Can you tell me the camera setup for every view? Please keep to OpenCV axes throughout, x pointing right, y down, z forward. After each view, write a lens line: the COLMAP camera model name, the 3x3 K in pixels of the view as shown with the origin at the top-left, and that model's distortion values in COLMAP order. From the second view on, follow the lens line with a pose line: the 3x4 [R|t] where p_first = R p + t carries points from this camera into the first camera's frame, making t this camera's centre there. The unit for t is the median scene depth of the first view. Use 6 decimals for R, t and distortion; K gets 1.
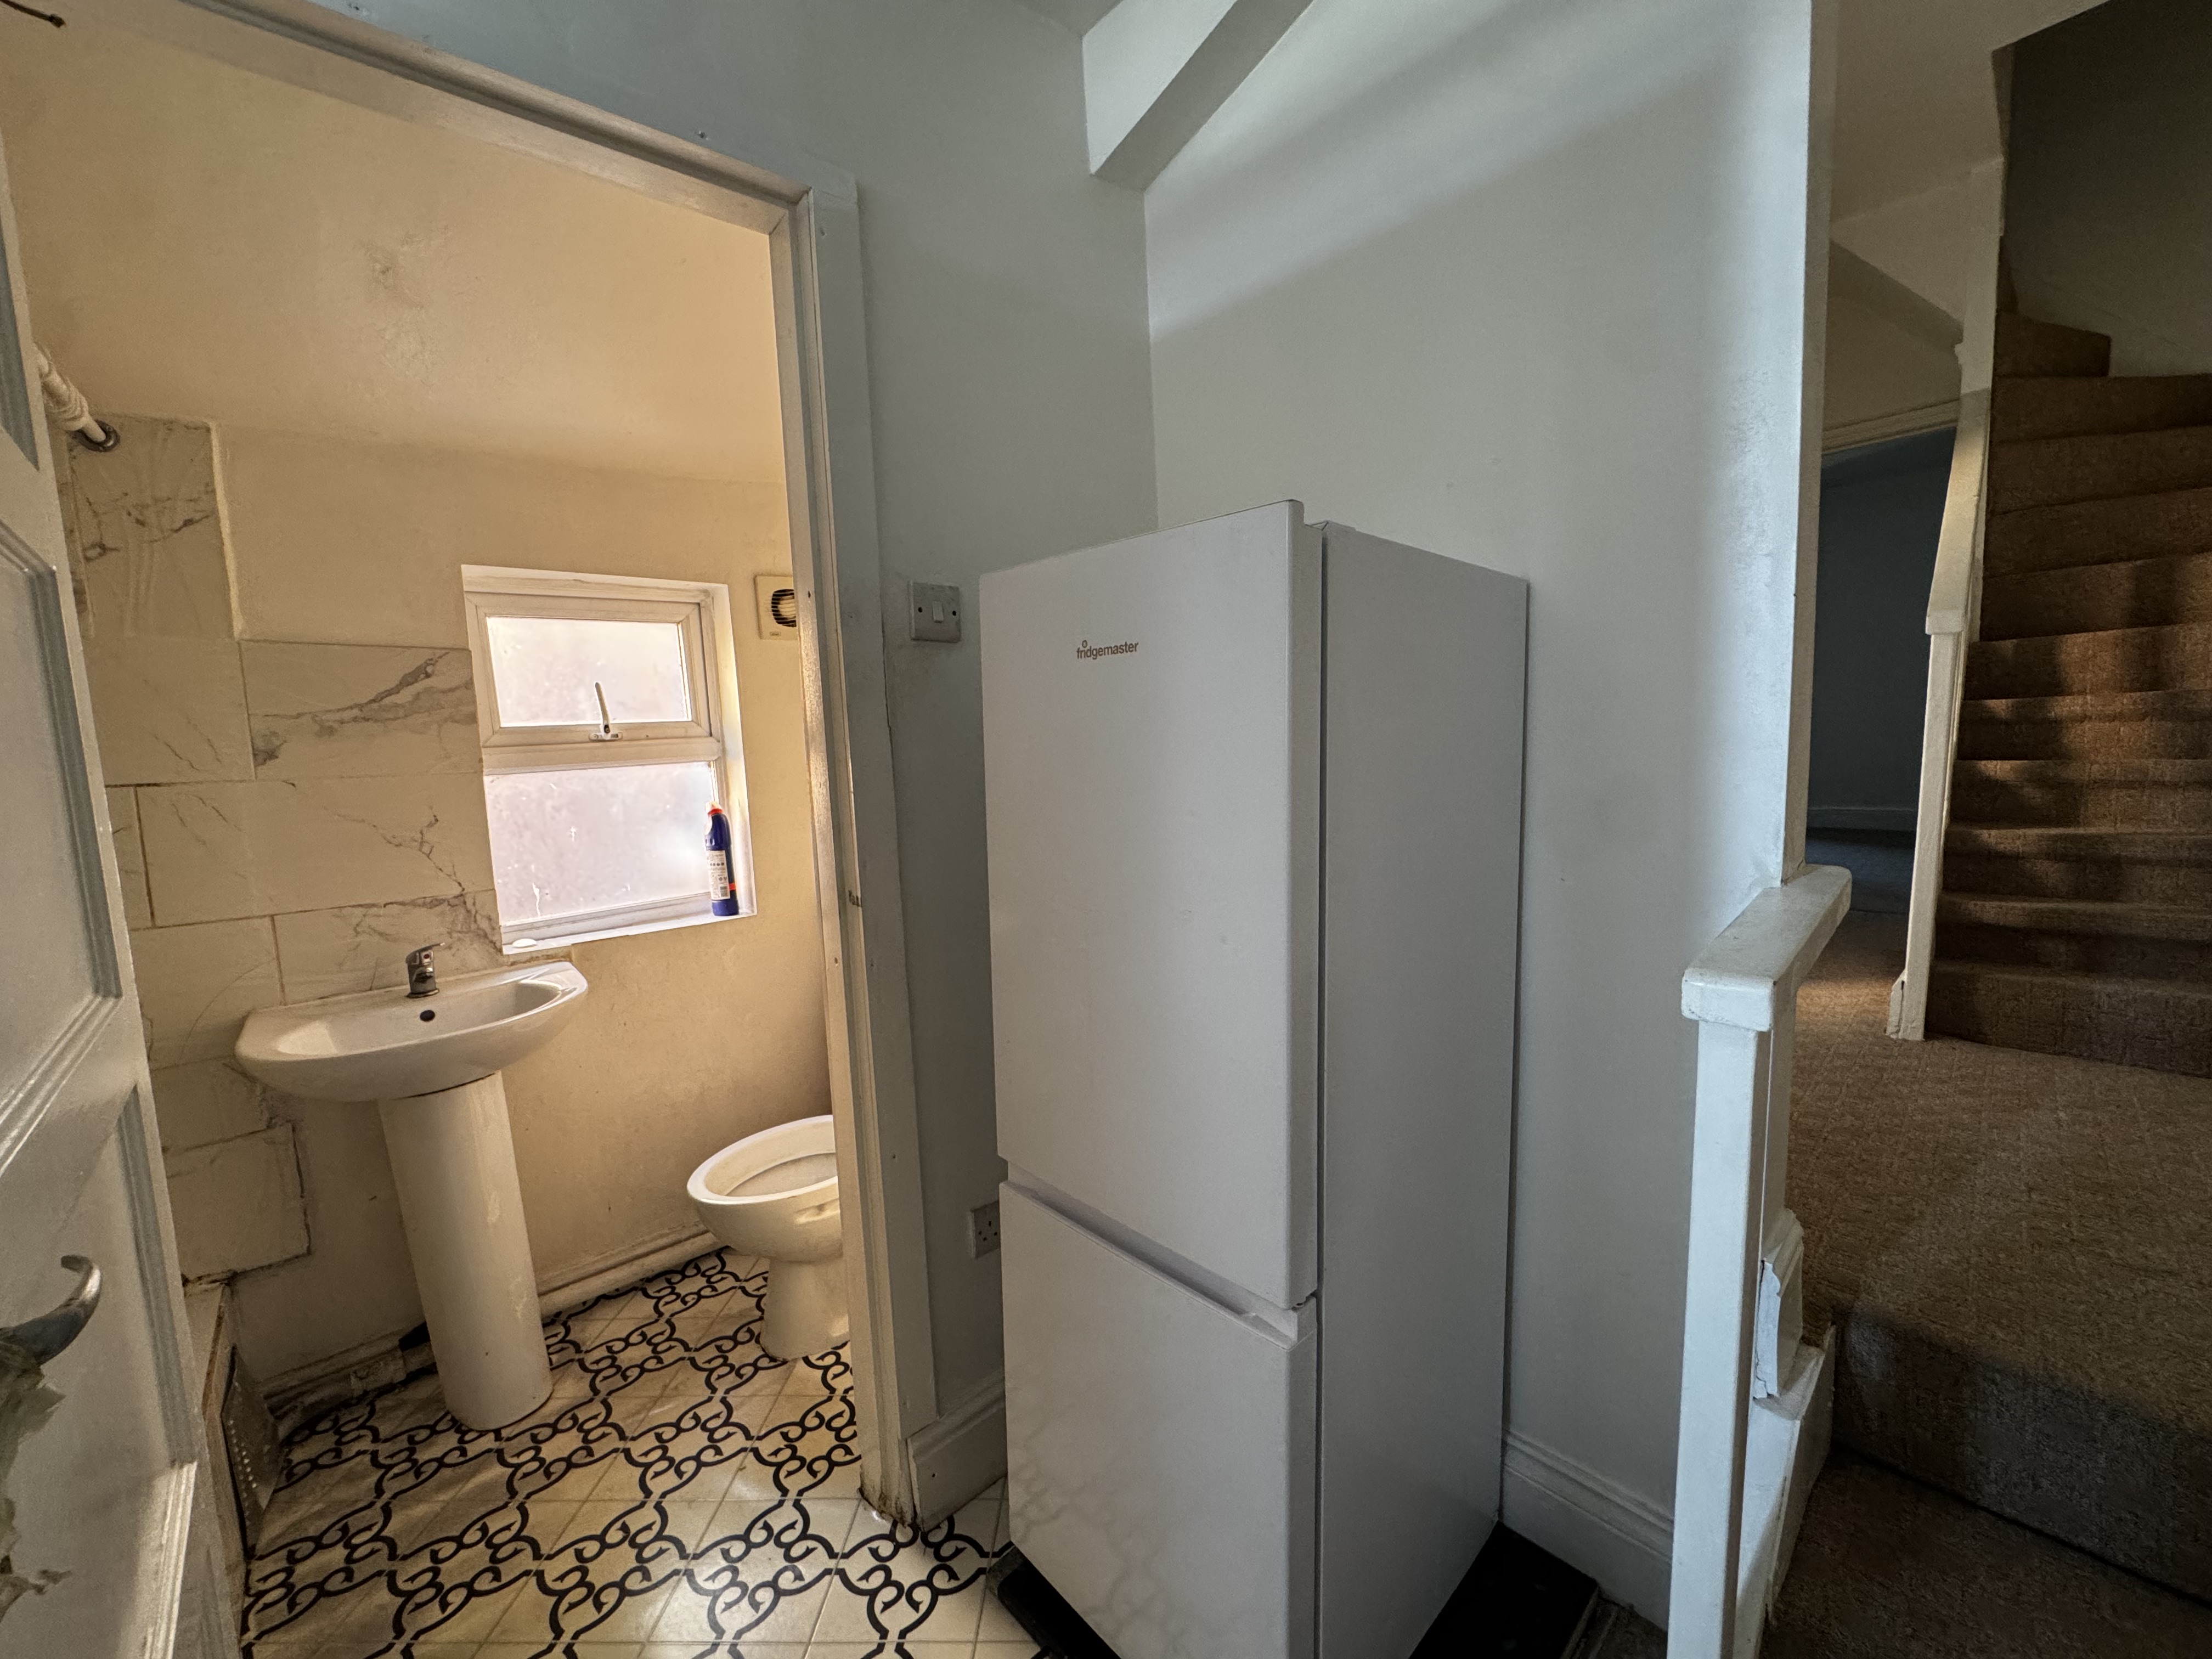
lens RADIAL K [[873.3, 0, 1110.4], [0, 873.3, 828.1], [0, 0, 1]] dist [-0.004158, 0.000077]
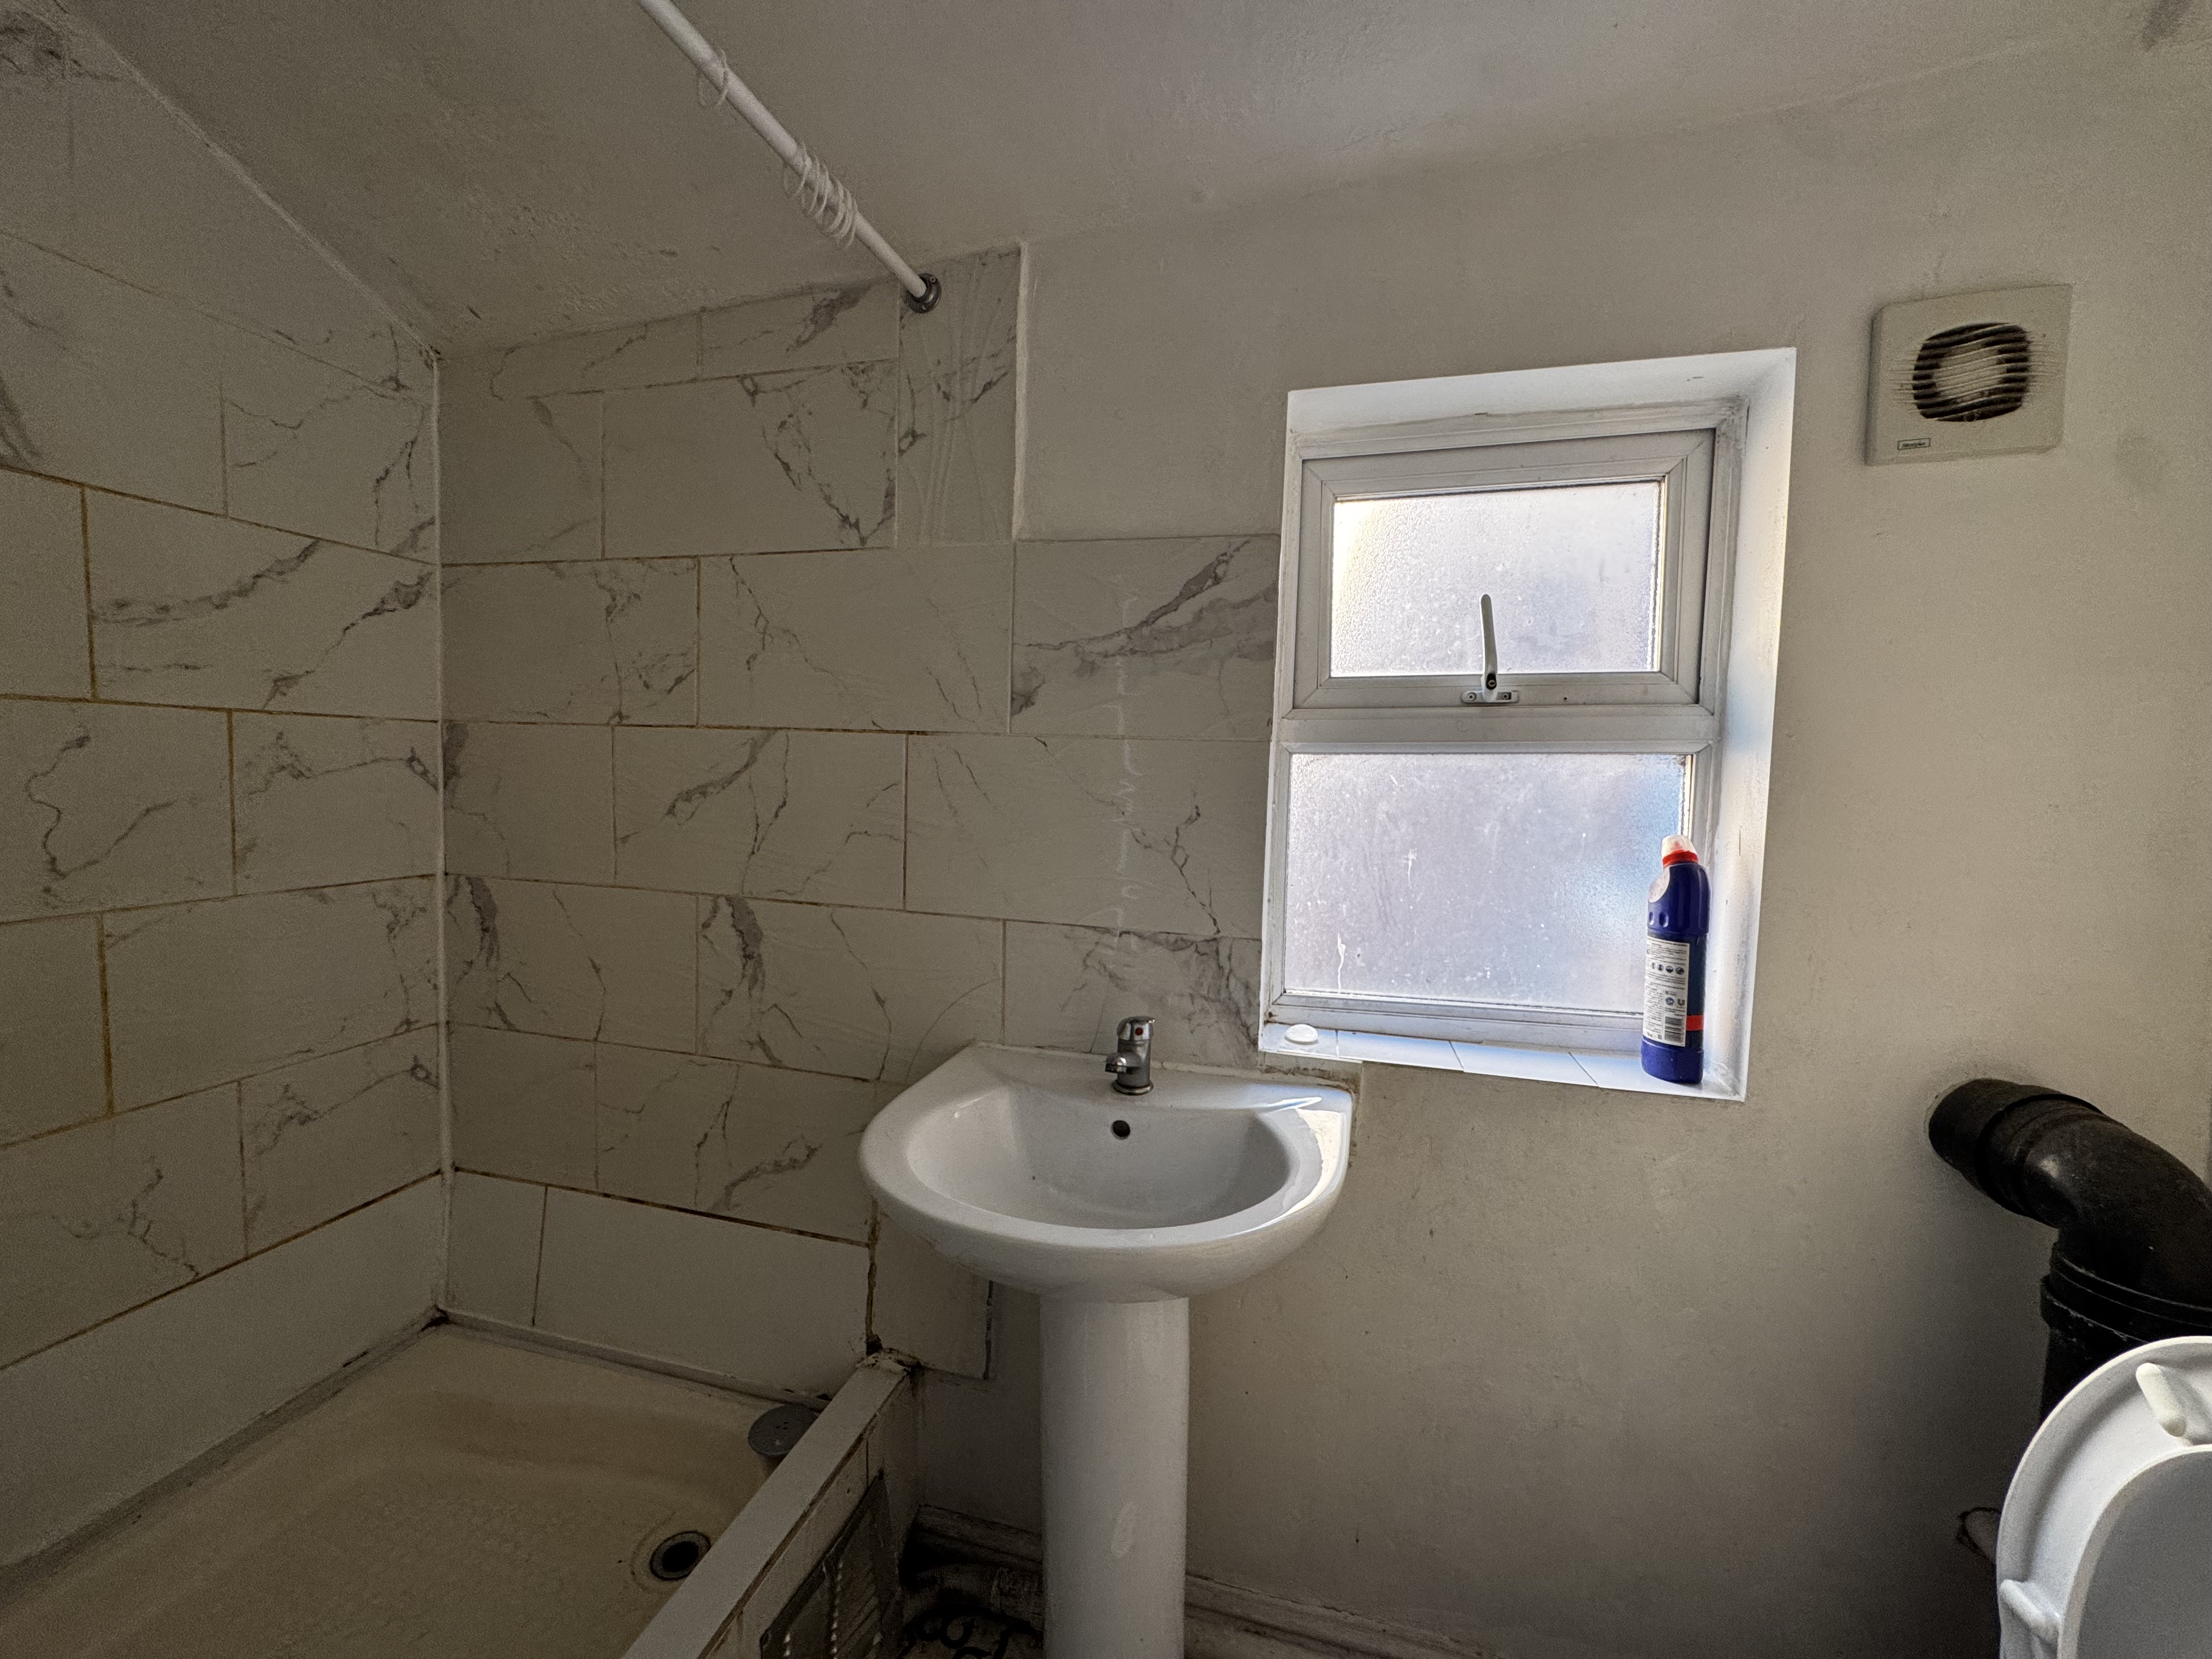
lens RADIAL K [[873.3, 0, 1110.4], [0, 873.3, 828.1], [0, 0, 1]] dist [-0.004158, 0.000077]
pose [[0.535644, 0.111062, -0.837108, -0.285647], [-0.133453, 0.989989, 0.045952, -0.019880], [0.833832, 0.087101, 0.545104, 0.613064]]
